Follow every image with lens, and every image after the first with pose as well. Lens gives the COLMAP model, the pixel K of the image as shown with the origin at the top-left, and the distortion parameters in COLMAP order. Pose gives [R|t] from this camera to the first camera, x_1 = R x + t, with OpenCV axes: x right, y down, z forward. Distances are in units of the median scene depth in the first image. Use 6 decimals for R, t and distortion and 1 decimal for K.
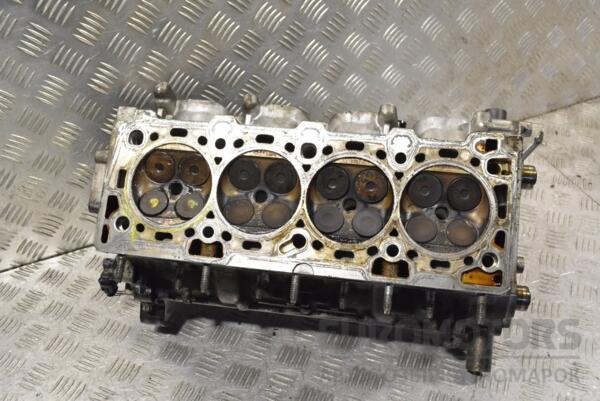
lens RADIAL K [[640.9, 0, 300.0], [0, 640.9, 200.5], [0, 0, 1]] dist [-0.018459, -0.008941]
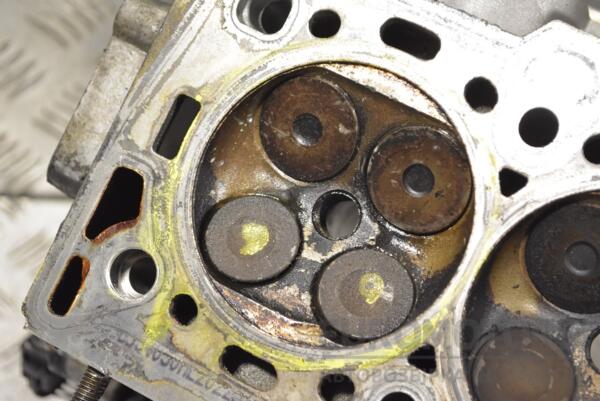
lens RADIAL K [[1436.4, 0, 300.0], [0, 1436.4, 200.5], [0, 0, 1]] dist [0.077784, 0.417147]
pose [[0.932763, 0.333431, -0.137031, -0.123417], [-0.316892, 0.939614, 0.129247, -0.105823], [0.171851, -0.077133, 0.982099, 0.355698]]
